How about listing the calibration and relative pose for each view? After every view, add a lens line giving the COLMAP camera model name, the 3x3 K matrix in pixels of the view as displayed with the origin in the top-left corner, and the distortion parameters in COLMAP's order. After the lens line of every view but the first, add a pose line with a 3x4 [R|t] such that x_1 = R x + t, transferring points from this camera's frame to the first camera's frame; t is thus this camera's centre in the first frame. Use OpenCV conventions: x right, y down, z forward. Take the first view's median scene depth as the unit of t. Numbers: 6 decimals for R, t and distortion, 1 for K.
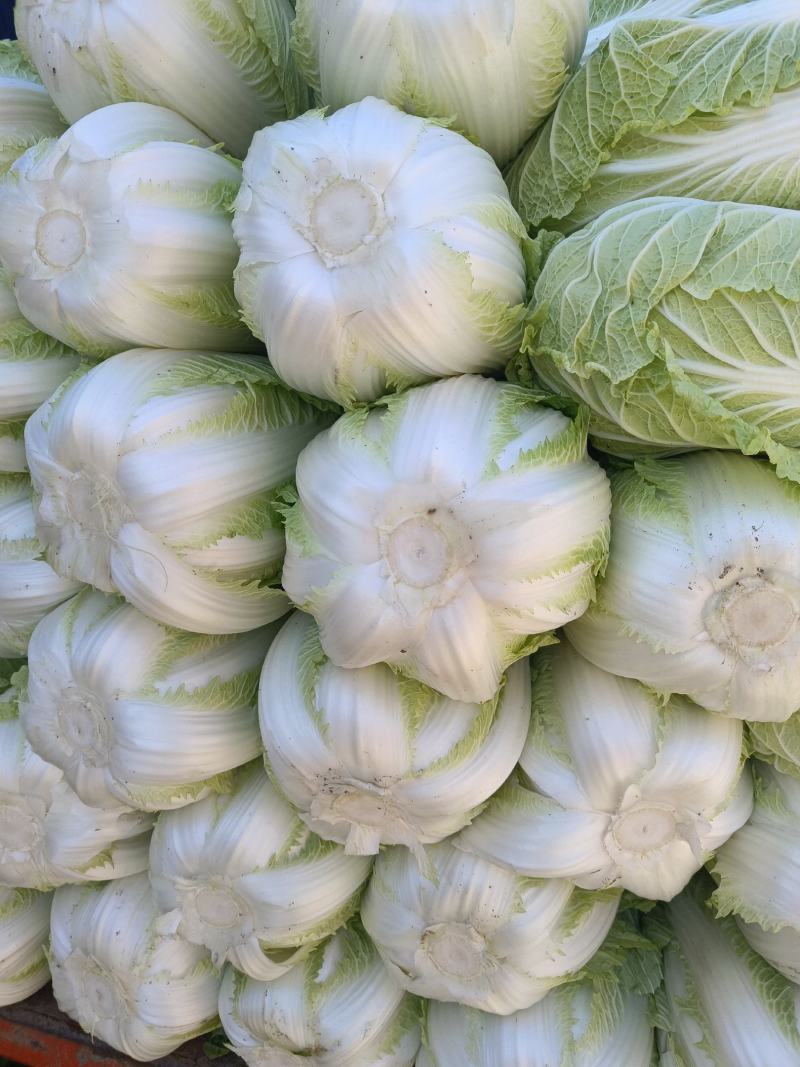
lens RADIAL K [[771.4, 0, 401.6], [0, 771.4, 535.3], [0, 0, 1]] dist [-0.005517, 0.003926]
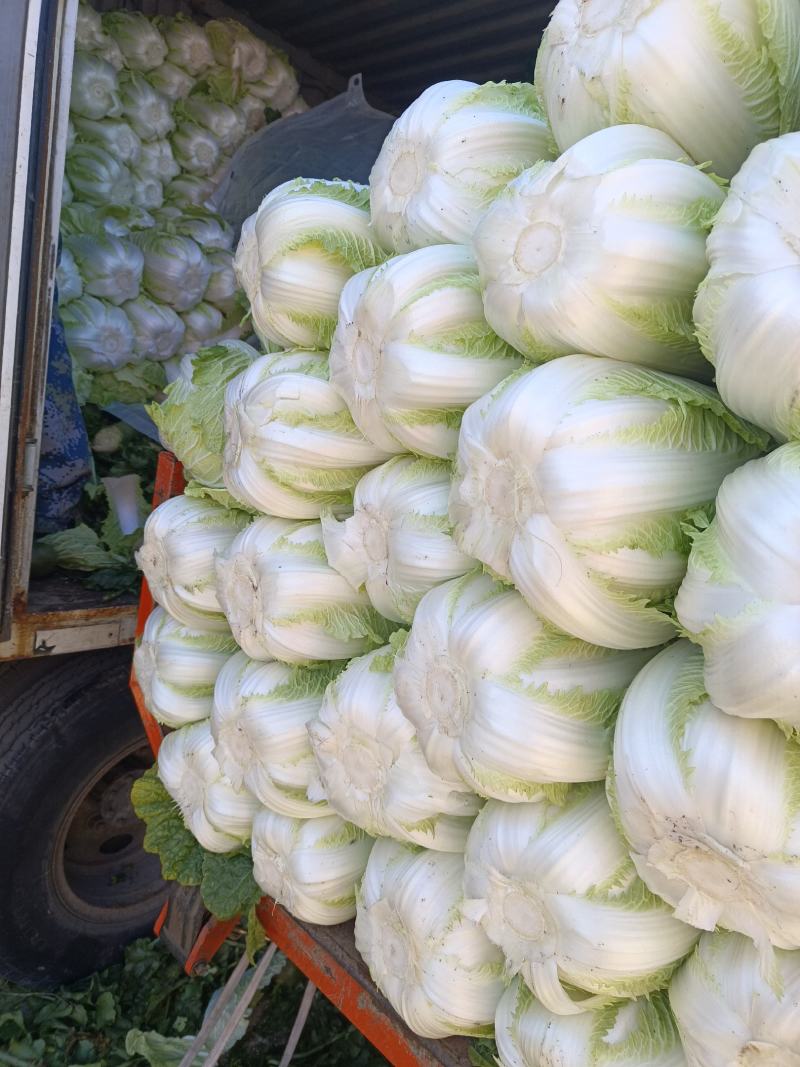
lens RADIAL K [[753.0, 0, 349.6], [0, 753.0, 533.2], [0, 0, 1]] dist [0.000174, -0.001130]
pose [[0.866465, 0.191109, -0.461211, -0.090541], [-0.221394, 0.975112, -0.011875, 0.072425], [0.447463, 0.112399, 0.887211, -0.020571]]
